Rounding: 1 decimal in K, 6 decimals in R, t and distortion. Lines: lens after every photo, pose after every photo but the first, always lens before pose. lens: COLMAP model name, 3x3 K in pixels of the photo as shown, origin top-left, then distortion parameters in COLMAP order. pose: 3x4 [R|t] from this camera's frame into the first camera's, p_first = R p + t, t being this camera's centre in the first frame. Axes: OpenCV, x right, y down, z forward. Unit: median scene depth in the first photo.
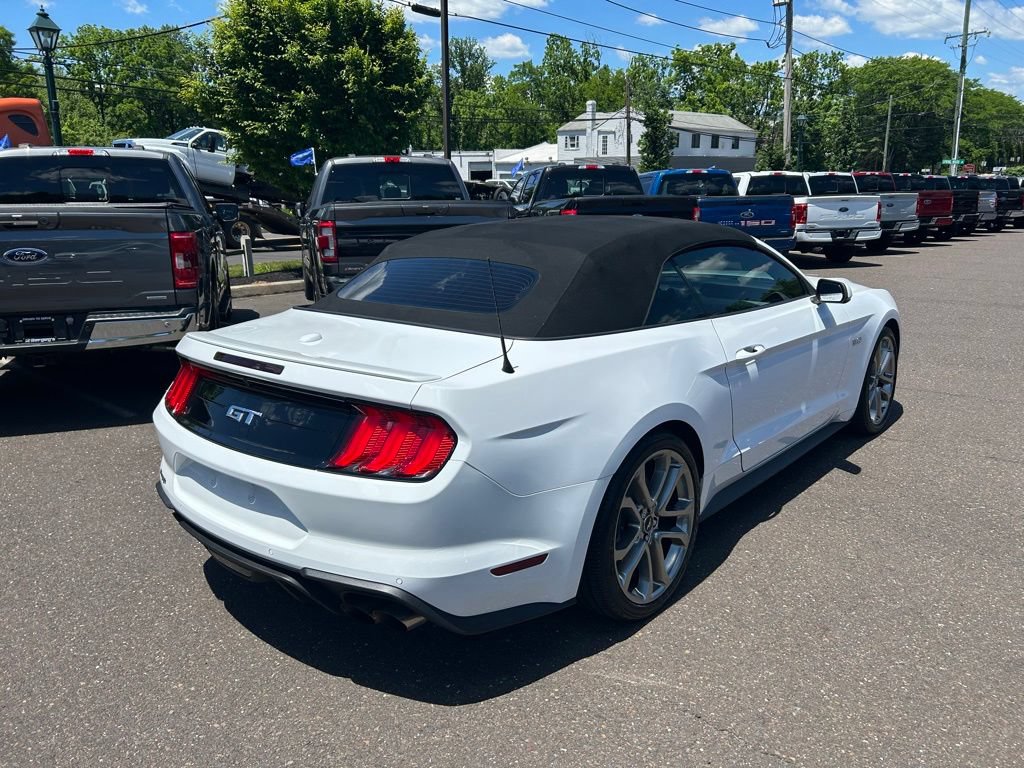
lens RADIAL K [[773.8, 0, 521.1], [0, 773.8, 384.2], [0, 0, 1]] dist [0.043503, -0.049323]
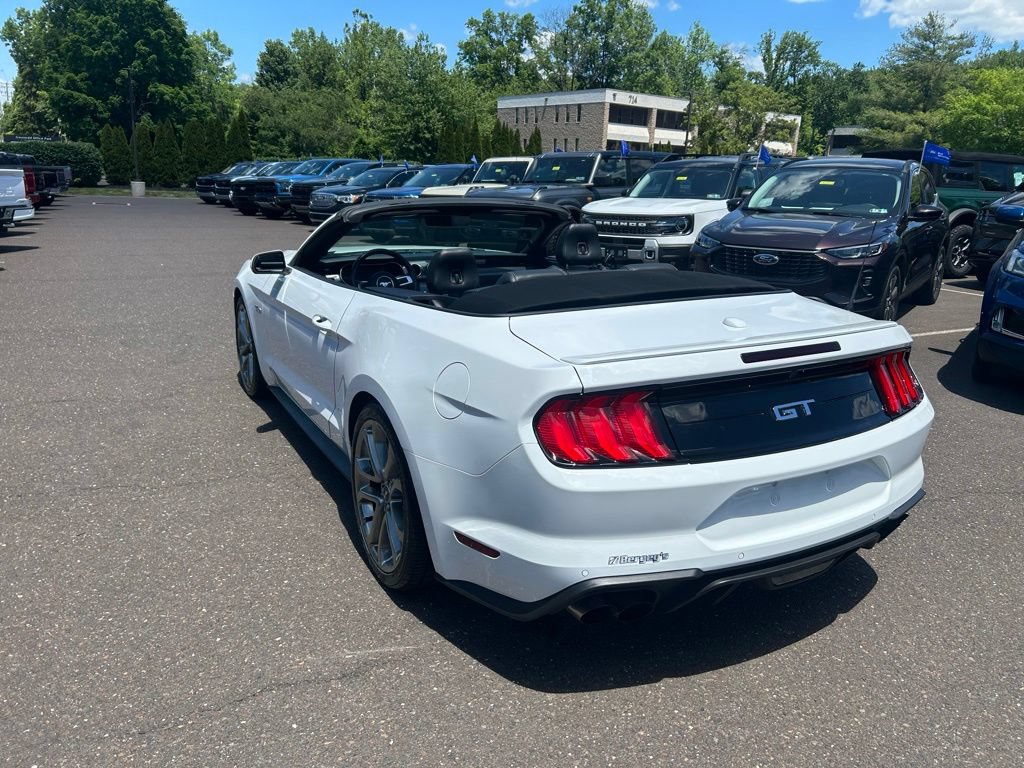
lens RADIAL K [[767.5, 0, 538.3], [0, 767.5, 382.7], [0, 0, 1]] dist [0.043042, -0.048010]
pose [[0.338522, -0.224497, 0.913786, -0.258366], [0.200195, 0.966072, 0.163178, -0.040371], [-0.919415, 0.127696, 0.371980, 0.194556]]
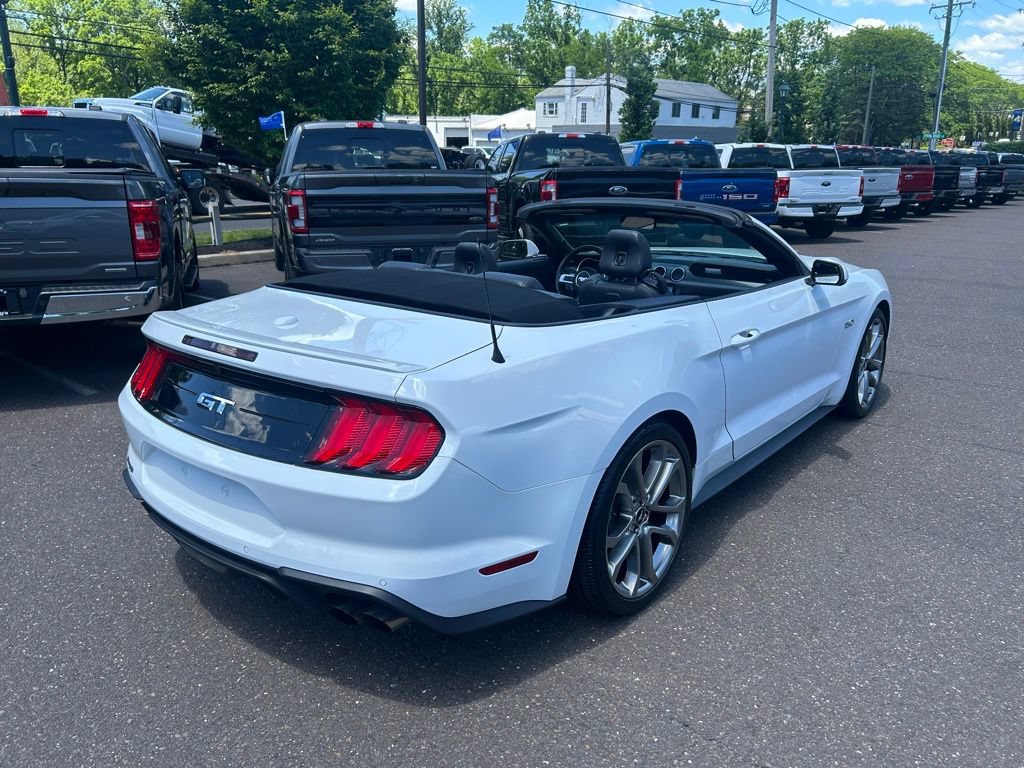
lens RADIAL K [[775.2, 0, 515.3], [0, 775.2, 398.2], [0, 0, 1]] dist [0.035155, -0.039290]
pose [[0.999664, 0.007733, 0.024758, -0.001604], [-0.009072, 0.998476, 0.054432, -0.004403], [-0.024300, -0.054638, 0.998211, 0.012358]]
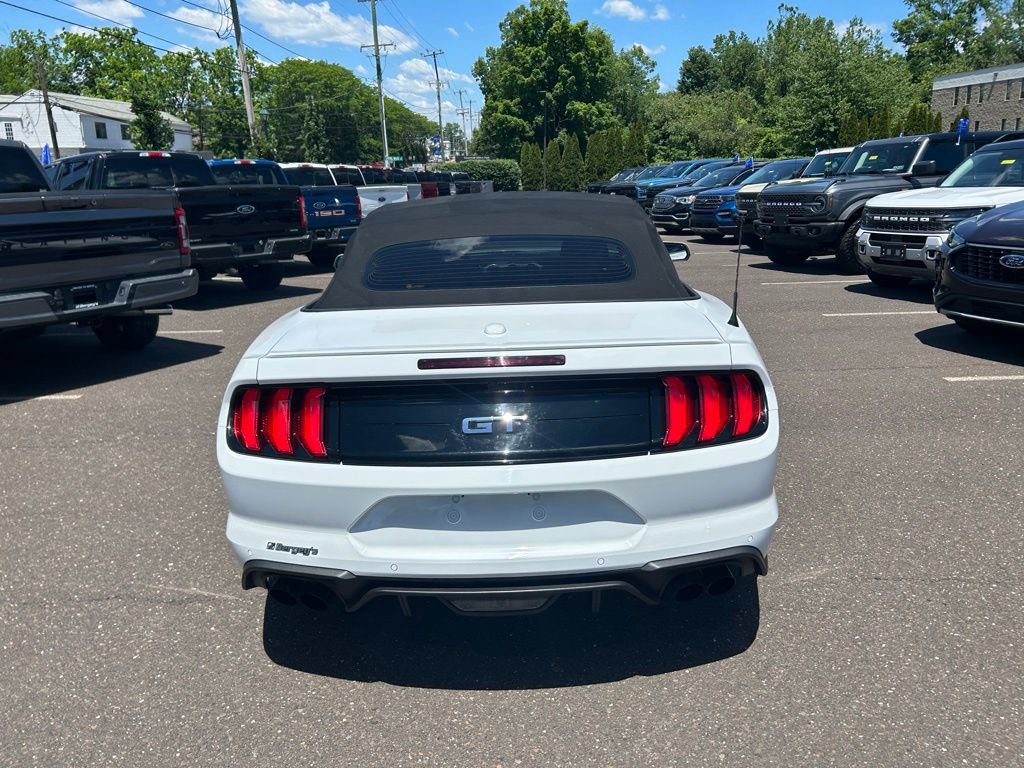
lens RADIAL K [[767.5, 0, 538.3], [0, 767.5, 382.7], [0, 0, 1]] dist [0.043042, -0.048010]
pose [[0.755774, -0.176527, 0.630590, -0.170360], [0.173737, 0.982523, 0.066819, -0.010689], [-0.631364, 0.059056, 0.773235, 0.068160]]
